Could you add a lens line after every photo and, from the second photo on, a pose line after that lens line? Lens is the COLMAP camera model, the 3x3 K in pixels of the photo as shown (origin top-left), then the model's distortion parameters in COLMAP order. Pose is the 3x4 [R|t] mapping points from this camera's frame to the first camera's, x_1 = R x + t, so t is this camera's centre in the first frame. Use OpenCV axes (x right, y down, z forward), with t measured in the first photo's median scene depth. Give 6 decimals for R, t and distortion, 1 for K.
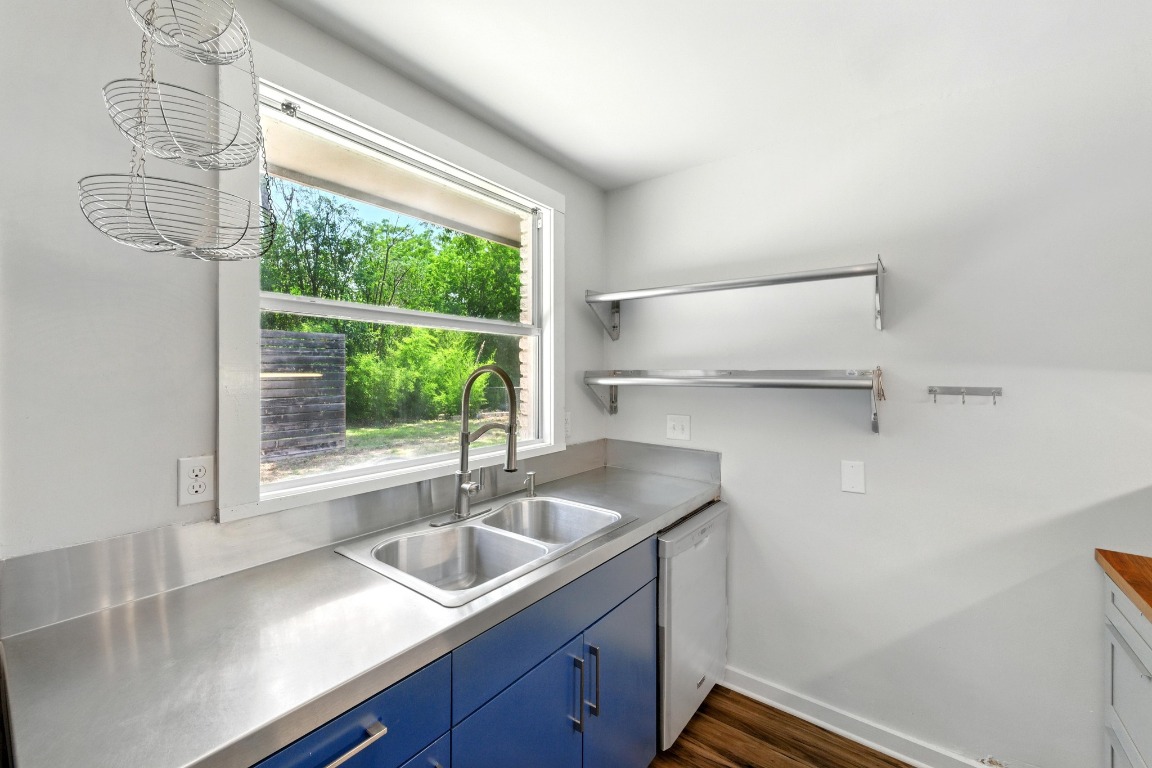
lens RADIAL K [[455.5, 0, 579.4], [0, 455.5, 374.2], [0, 0, 1]] dist [0.002330, 0.000208]
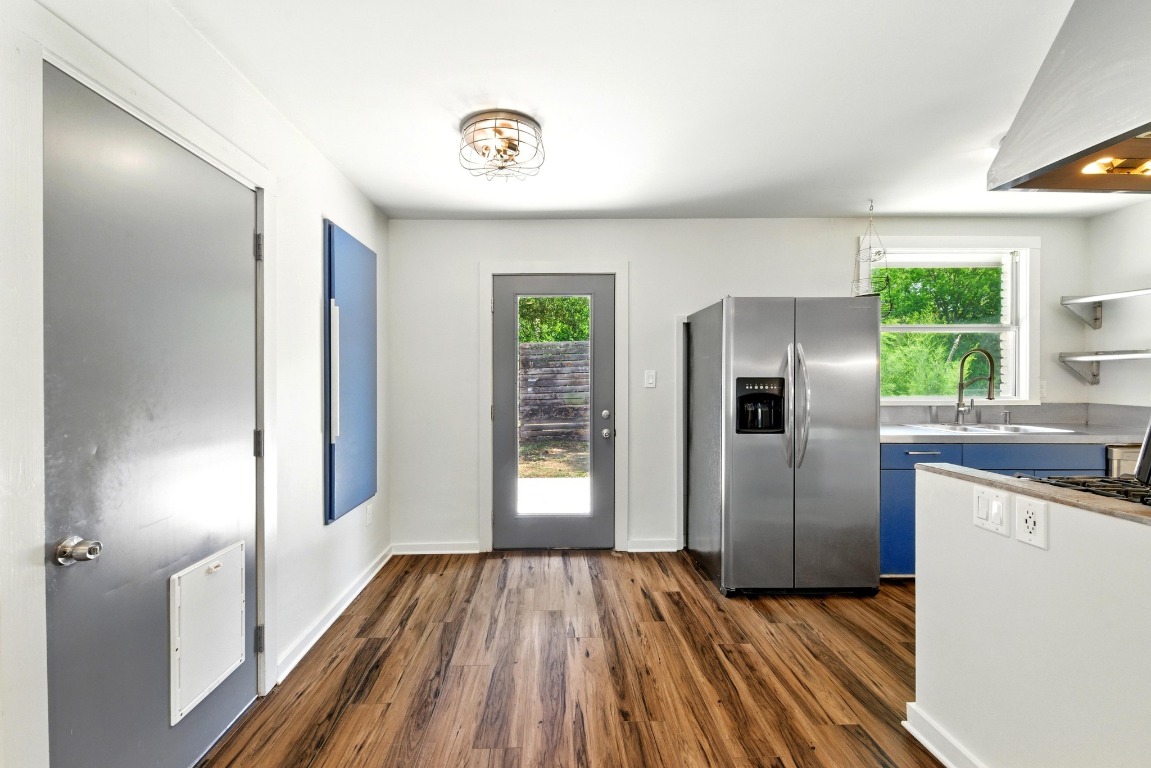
lens RADIAL K [[468.6, 0, 567.9], [0, 468.6, 382.6], [0, 0, 1]] dist [-0.000041, -0.000062]
pose [[0.621963, 0.000909, -0.783046, 0.193343], [0.006018, 0.999964, 0.005941, 0.067277], [0.783024, -0.008407, 0.621935, -1.095994]]
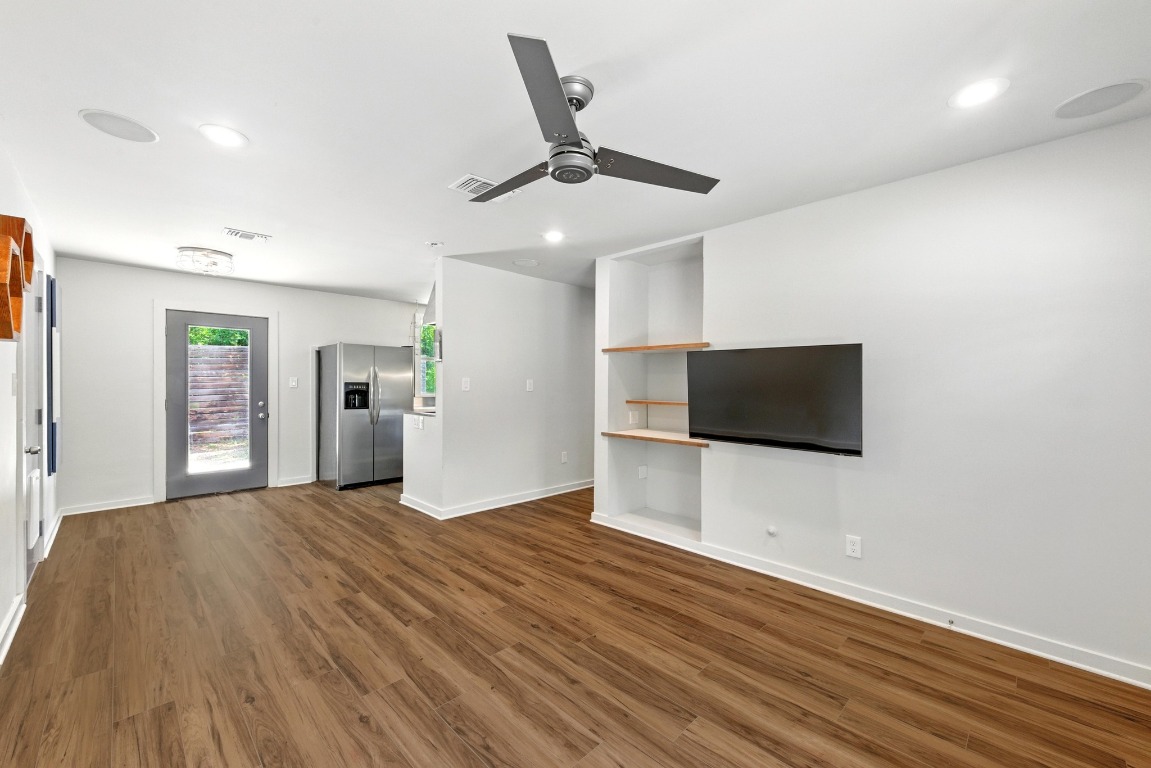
lens RADIAL K [[447.6, 0, 578.5], [0, 447.6, 389.3], [0, 0, 1]] dist [0.001301, -0.000307]
pose [[0.990664, 0.003092, -0.136291, 0.963650], [-0.001684, 0.999944, 0.010444, 0.074166], [0.136315, -0.010117, 0.990614, -2.052261]]
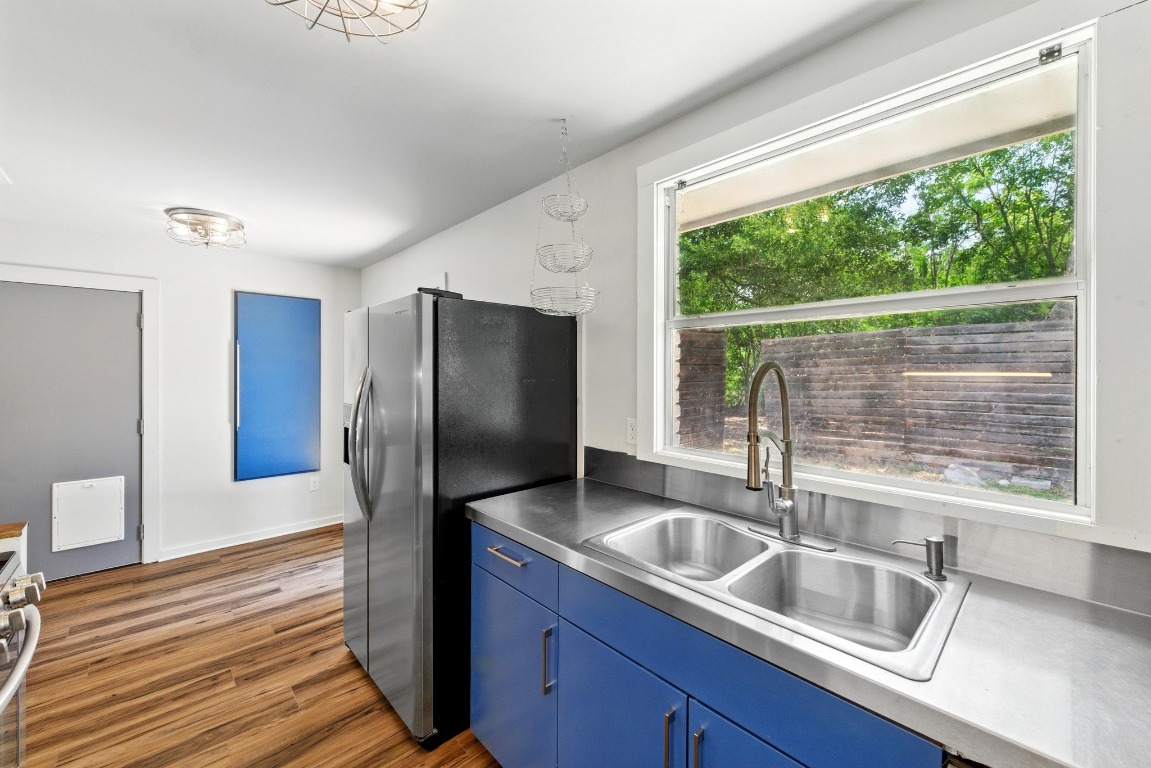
lens RADIAL K [[455.1, 0, 578.9], [0, 455.1, 374.2], [0, 0, 1]] dist [0.002330, 0.000208]
pose [[-0.165682, -0.000004, -0.986179, 0.426785], [-0.002804, 0.999996, 0.000467, 0.003065], [0.986175, 0.002843, -0.165681, 0.486935]]
